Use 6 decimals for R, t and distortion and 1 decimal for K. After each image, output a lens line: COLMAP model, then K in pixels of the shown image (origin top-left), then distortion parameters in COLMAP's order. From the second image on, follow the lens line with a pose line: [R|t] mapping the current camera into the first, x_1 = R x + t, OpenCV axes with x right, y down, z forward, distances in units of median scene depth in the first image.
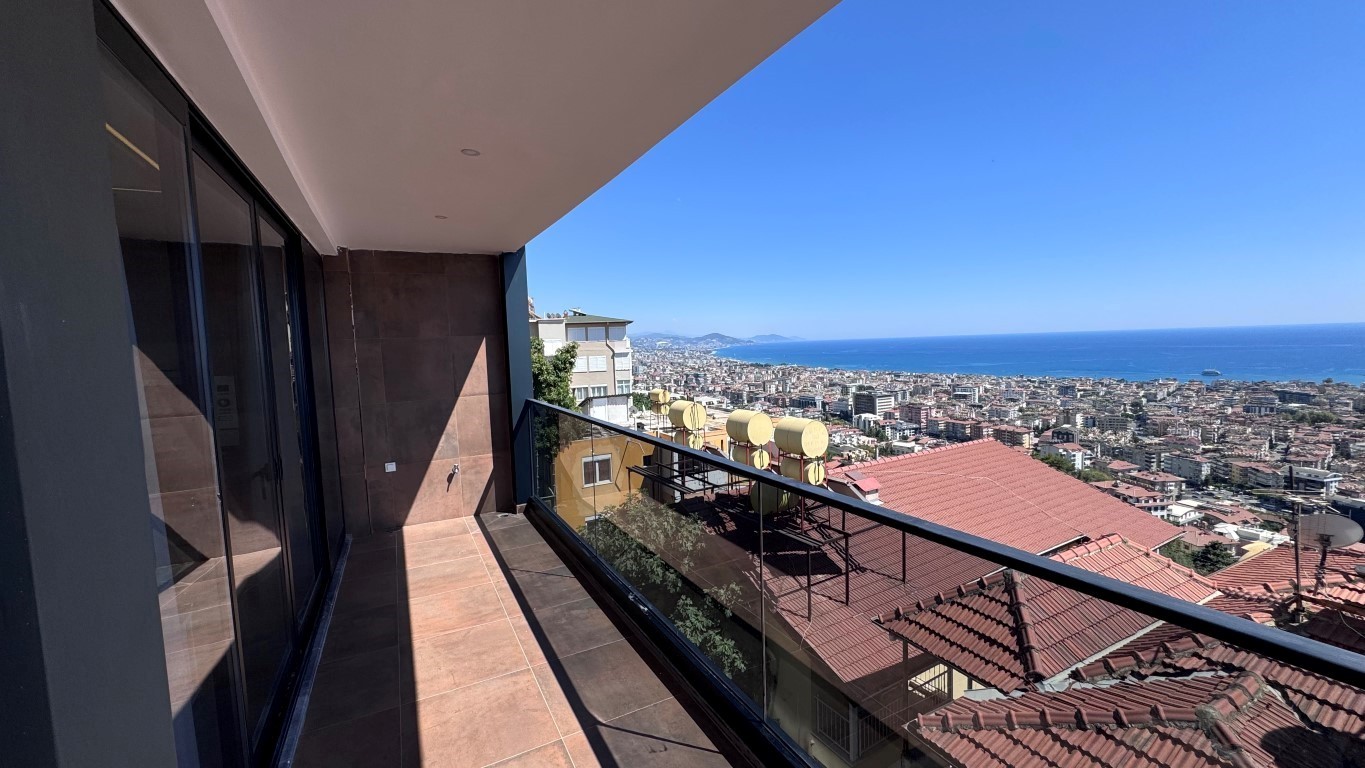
lens RADIAL K [[543.8, 0, 683.4], [0, 543.8, 372.7], [0, 0, 1]] dist [0.001429, 0.000133]
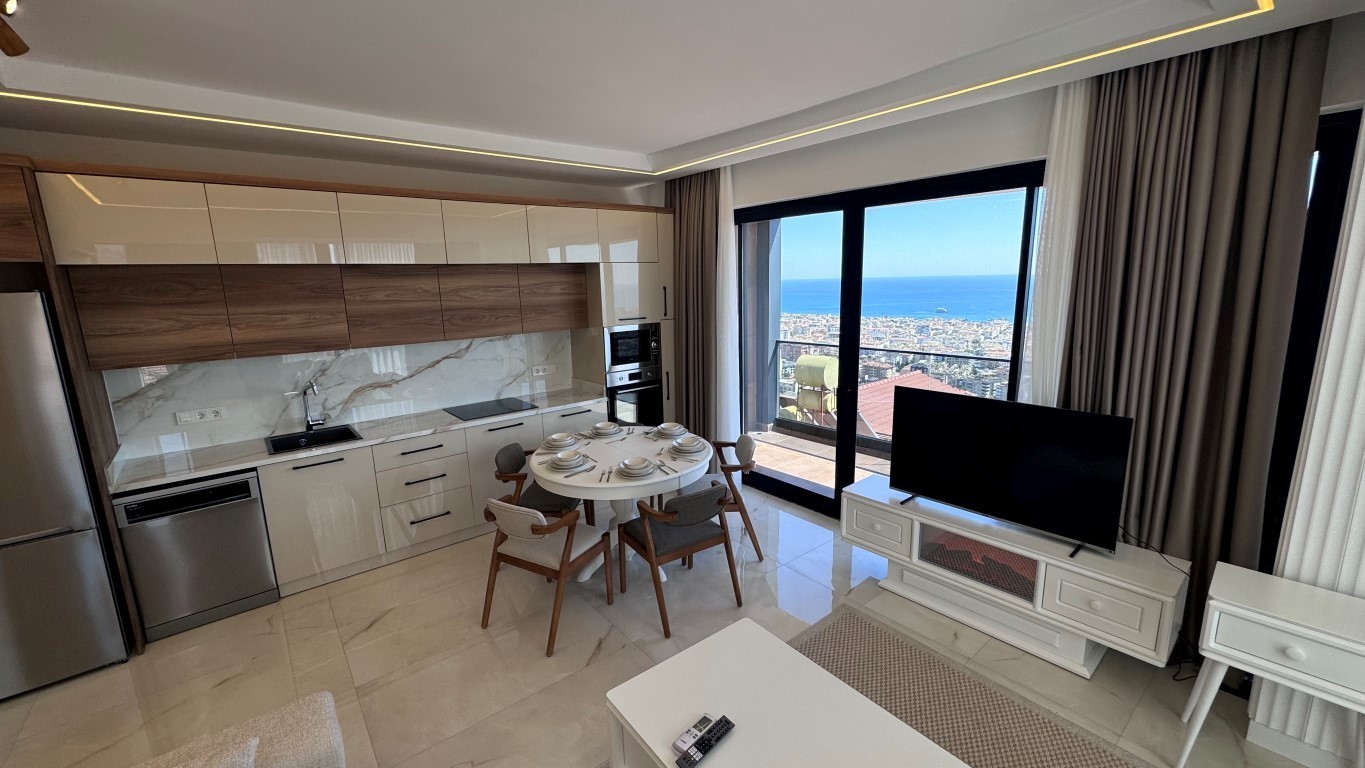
lens RADIAL K [[543.8, 0, 681.3], [0, 543.8, 377.5], [0, 0, 1]] dist [0.001429, 0.000133]
pose [[0.980419, -0.024115, 0.195442, -0.678536], [0.001269, 0.993227, 0.116186, -0.009356], [-0.196920, -0.113663, 0.973809, -0.153062]]
